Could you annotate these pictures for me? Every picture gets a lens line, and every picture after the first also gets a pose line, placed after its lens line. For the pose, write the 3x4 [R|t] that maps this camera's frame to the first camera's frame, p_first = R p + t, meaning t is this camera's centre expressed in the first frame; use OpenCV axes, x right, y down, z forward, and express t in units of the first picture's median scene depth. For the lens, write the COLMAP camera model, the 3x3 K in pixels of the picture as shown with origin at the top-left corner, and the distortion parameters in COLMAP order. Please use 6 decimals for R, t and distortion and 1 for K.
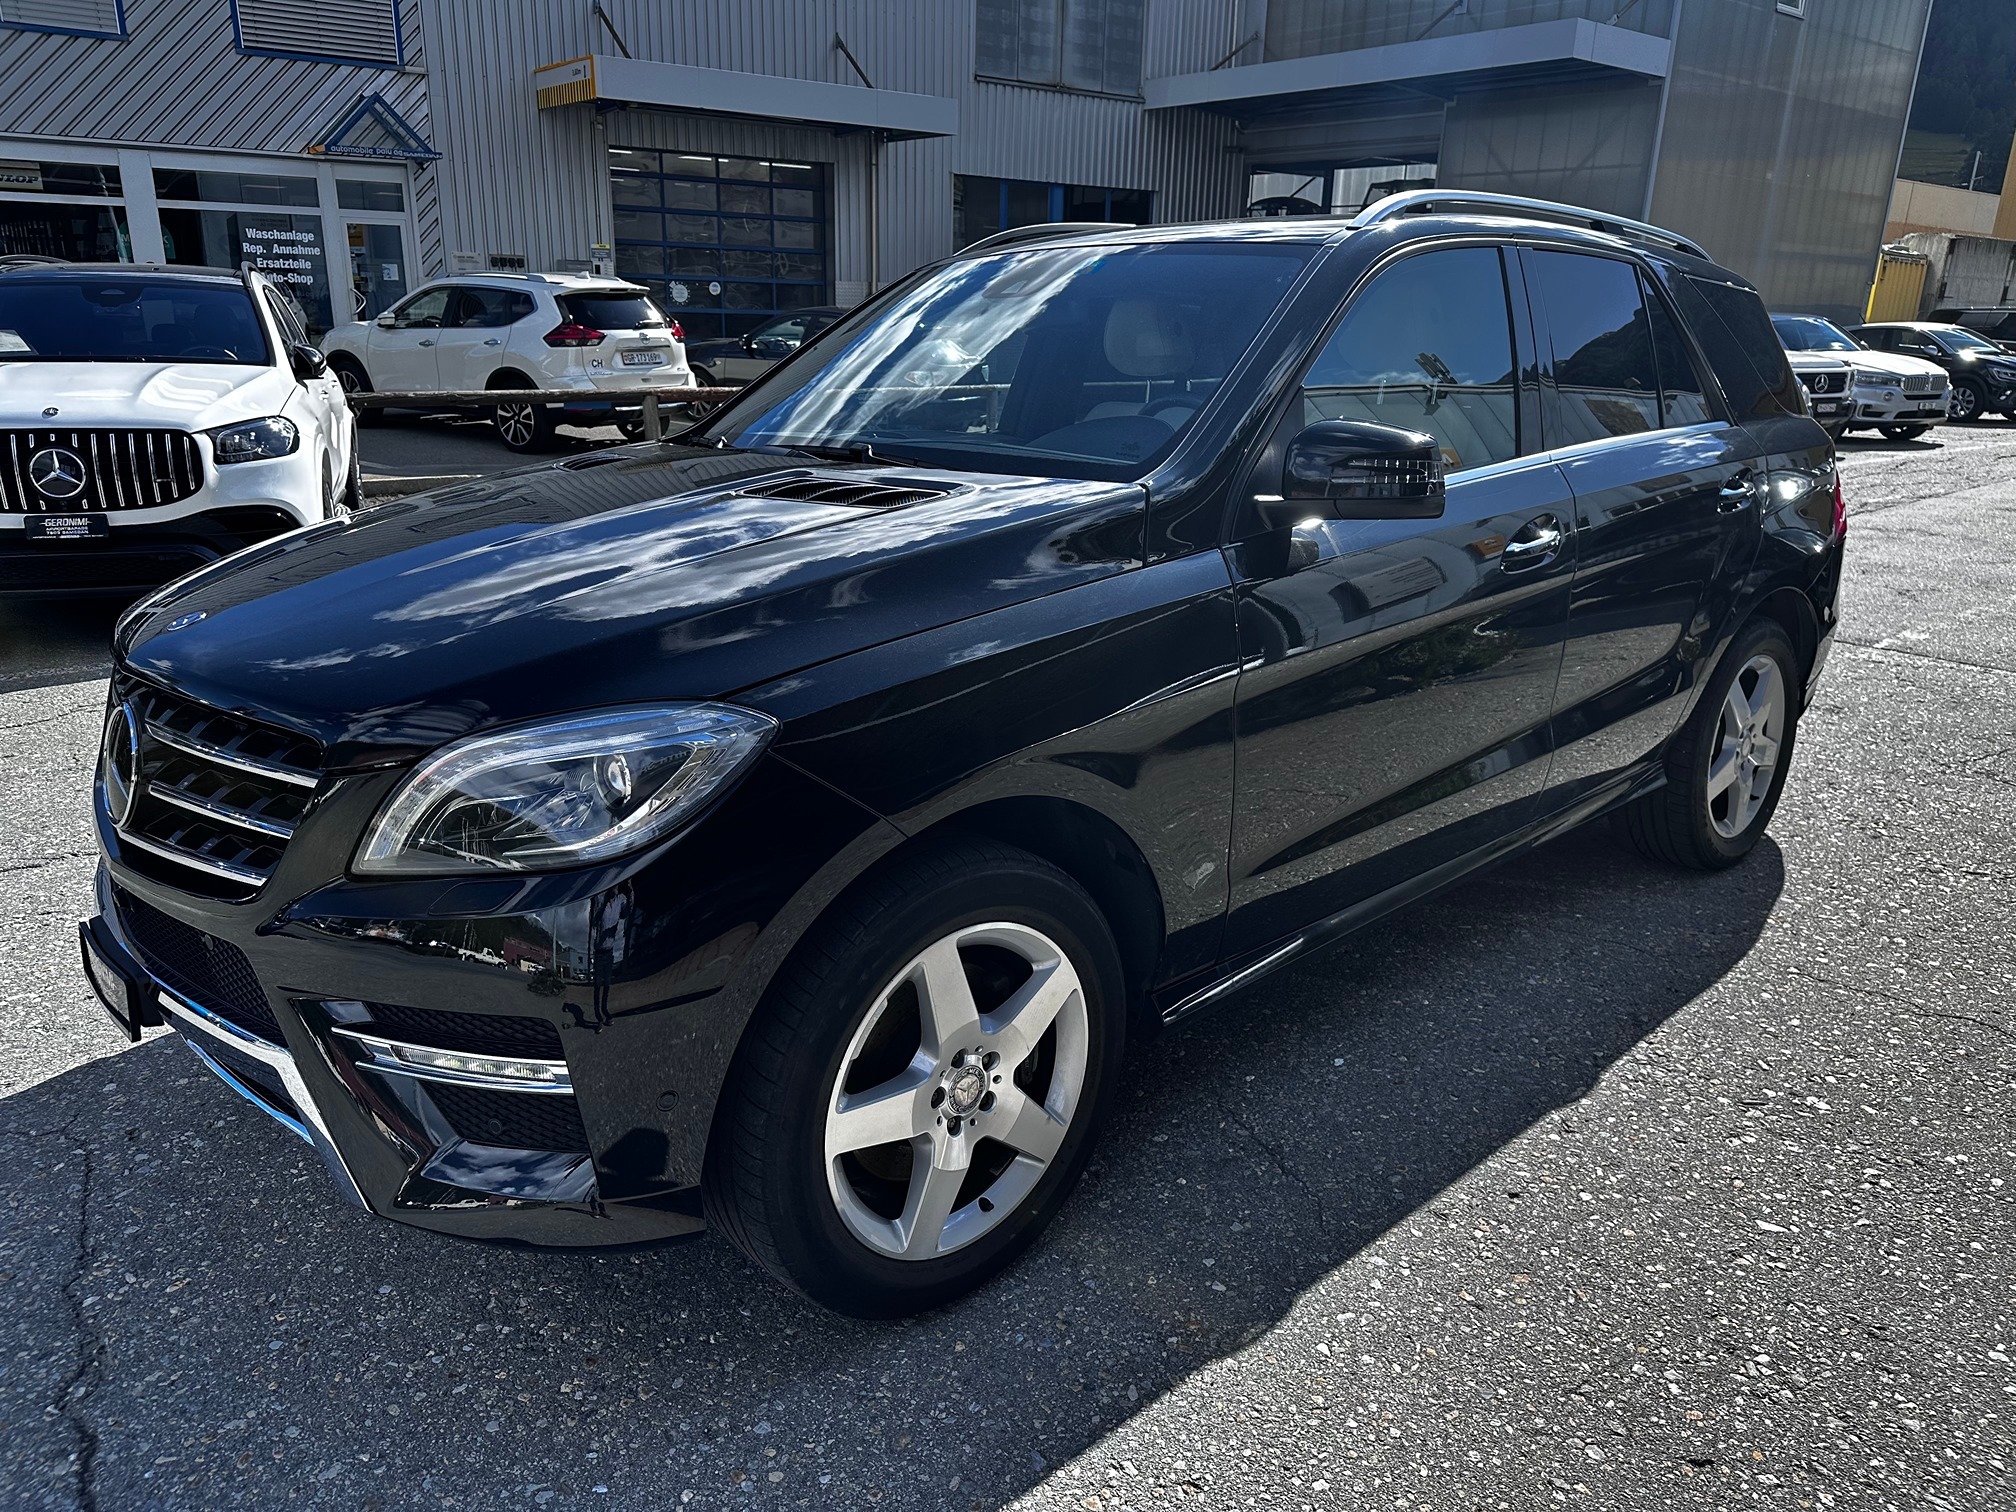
lens RADIAL K [[1409.5, 0, 1002.5], [0, 1409.5, 765.1], [0, 0, 1]] dist [-0.011310, -0.005149]
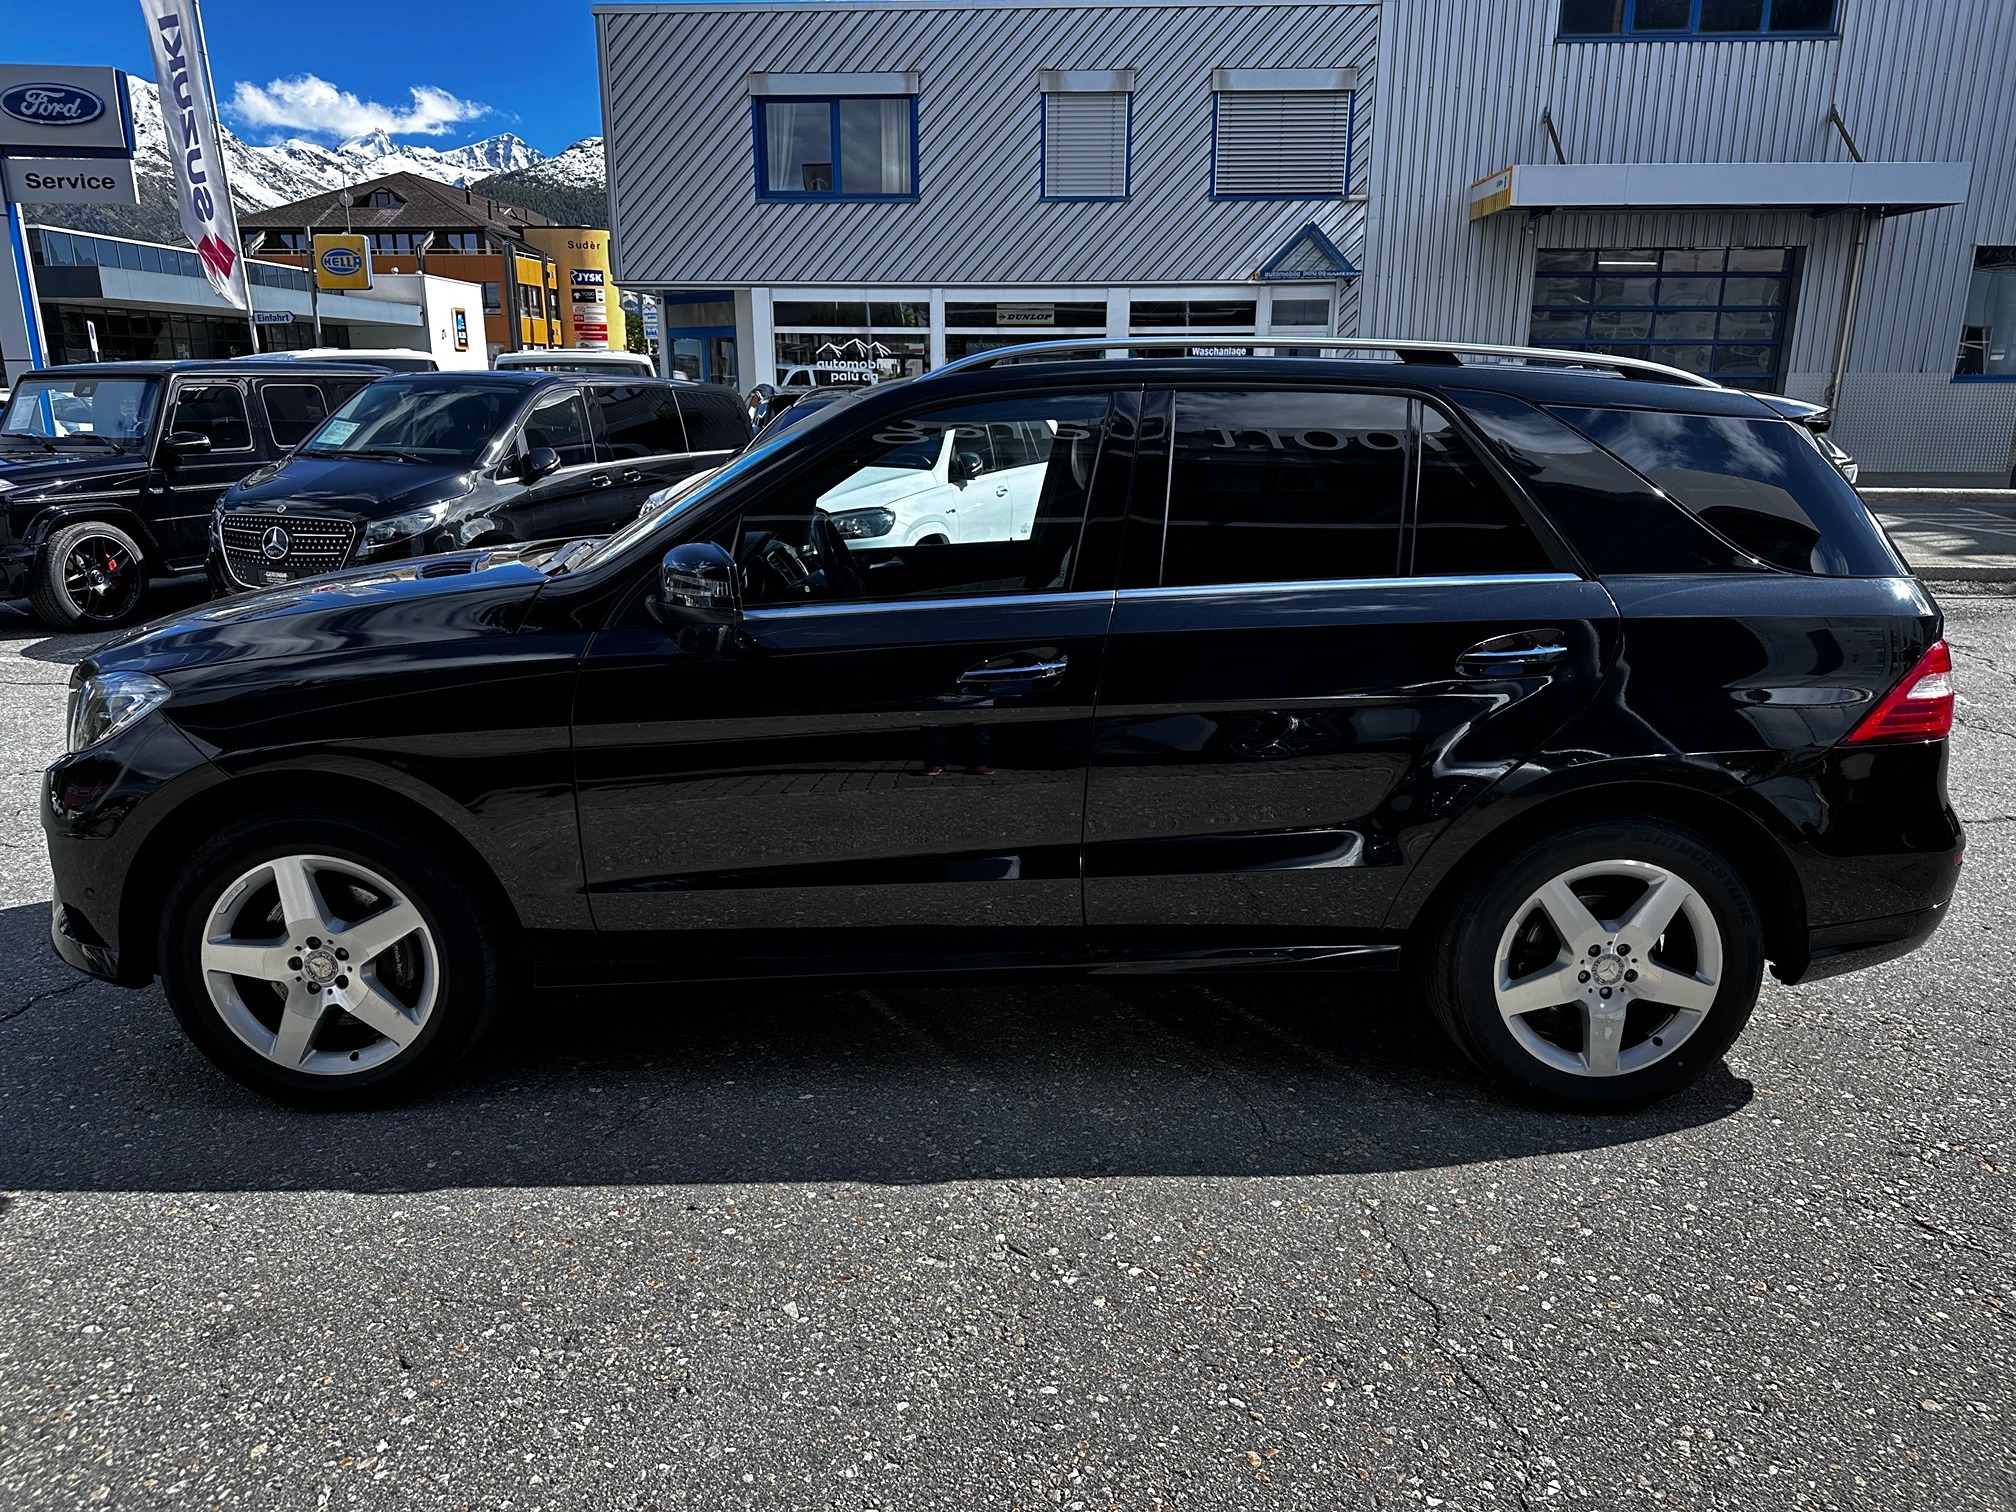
lens RADIAL K [[1409.5, 0, 1002.5], [0, 1409.5, 765.1], [0, 0, 1]] dist [-0.011310, -0.005149]
pose [[0.759164, 0.141387, -0.635358, 0.137909], [-0.180817, 0.983513, 0.002812, -0.011232], [0.625280, 0.112748, 0.772213, 0.025497]]
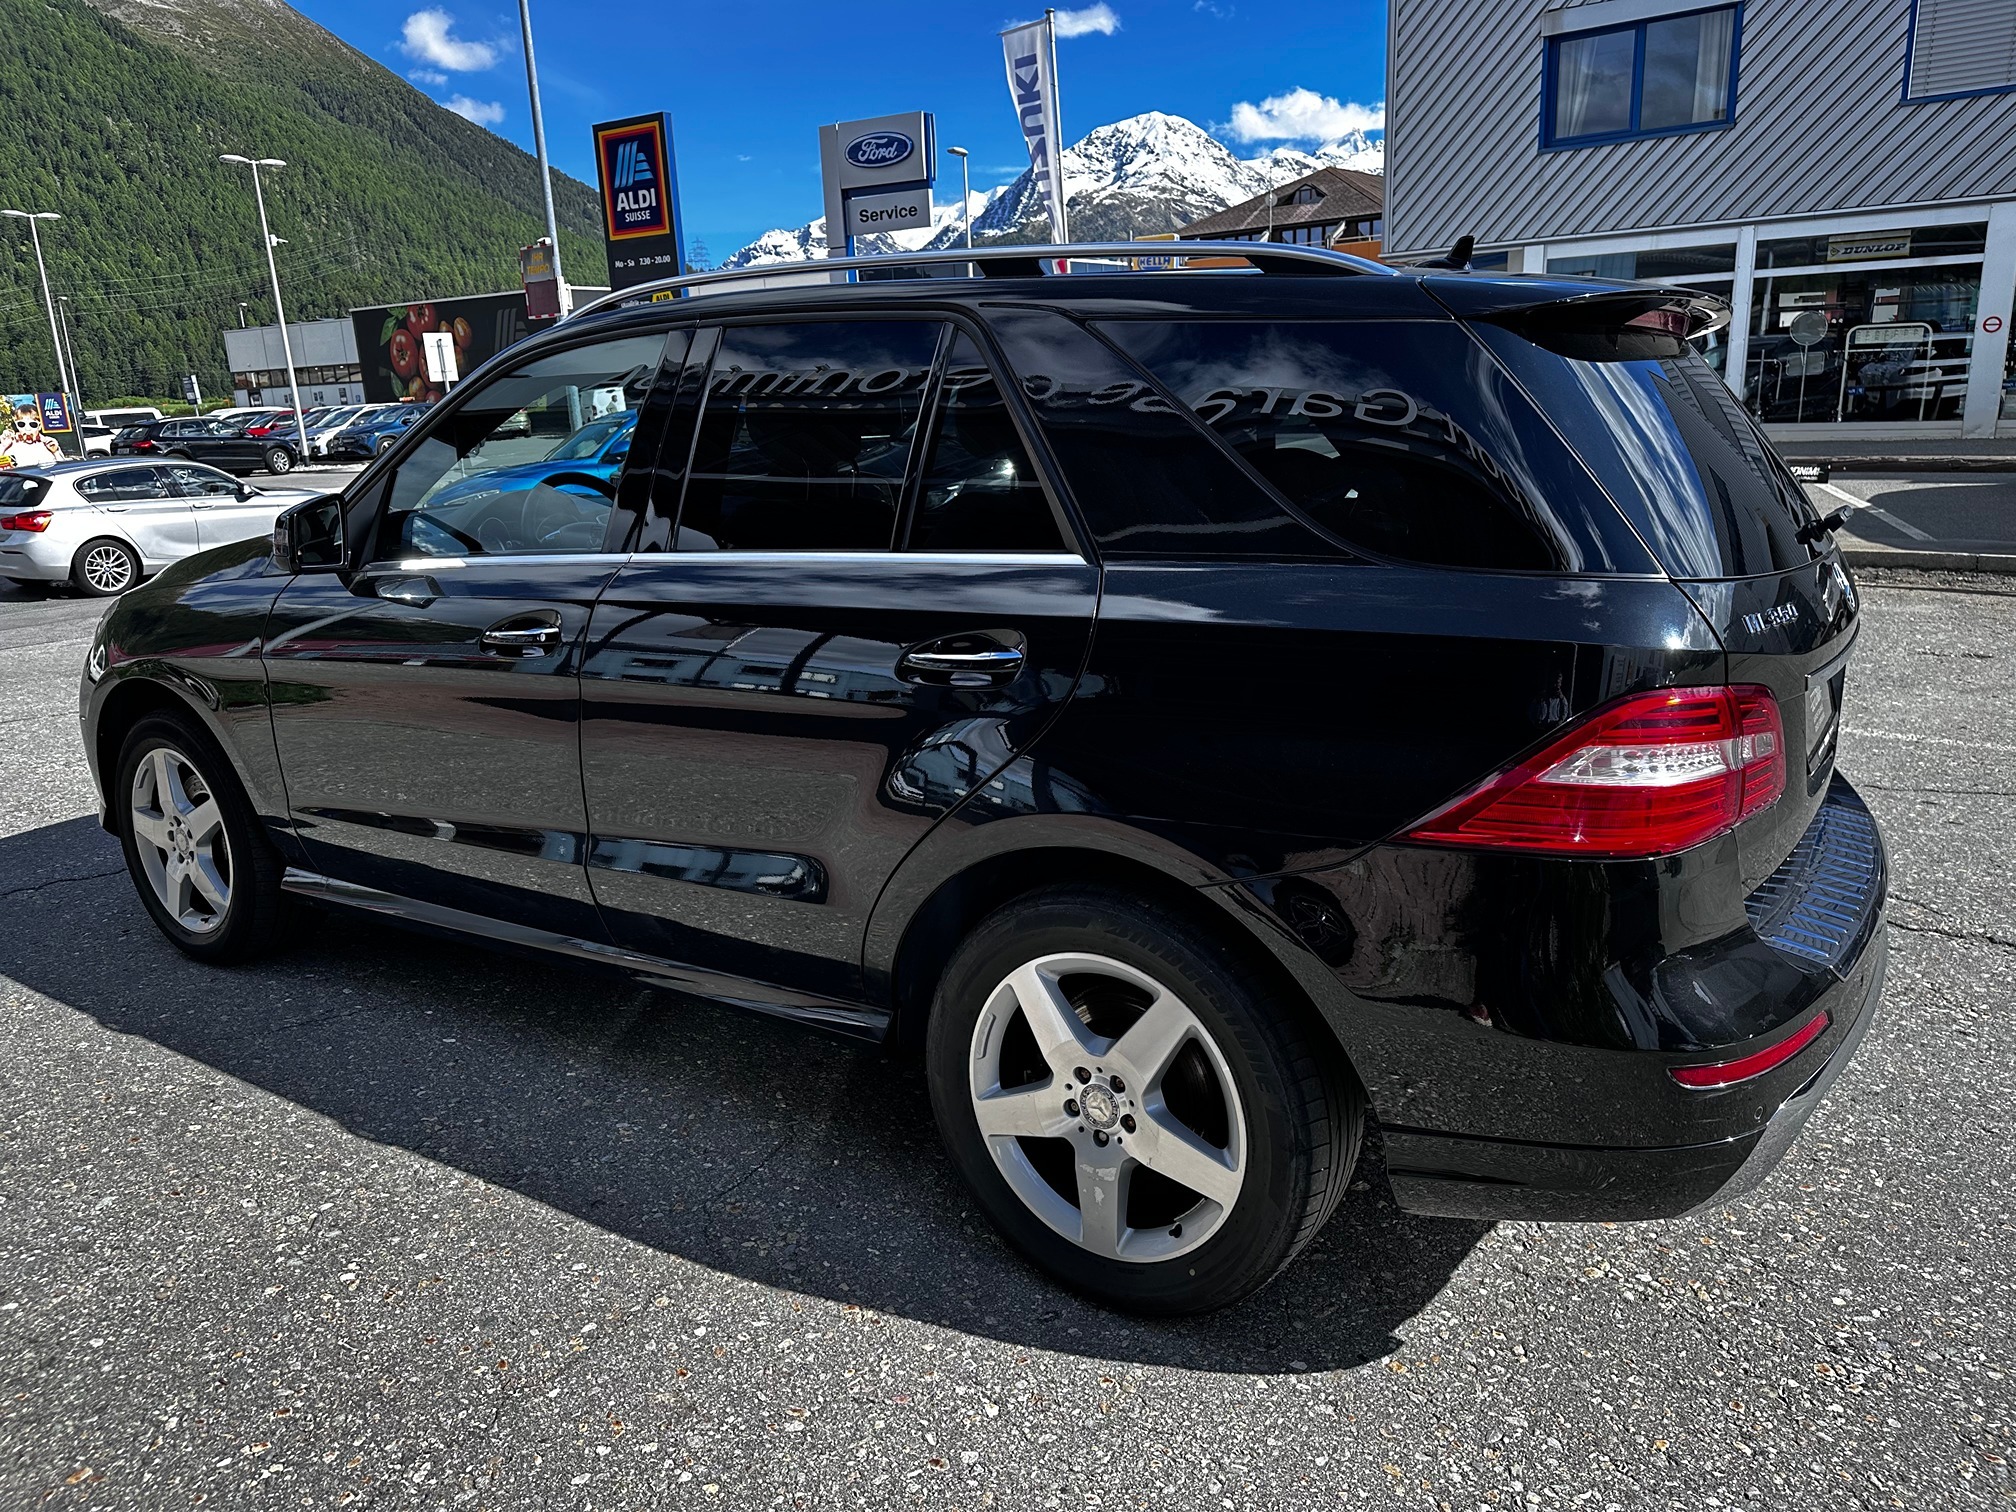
lens RADIAL K [[1386.5, 0, 1016.5], [0, 1386.5, 751.0], [0, 0, 1]] dist [0.020794, -0.026794]
pose [[0.243966, 0.204700, -0.947934, 0.186483], [-0.245622, 0.958641, 0.143797, -0.039906], [0.938163, 0.197751, 0.284155, 0.141168]]
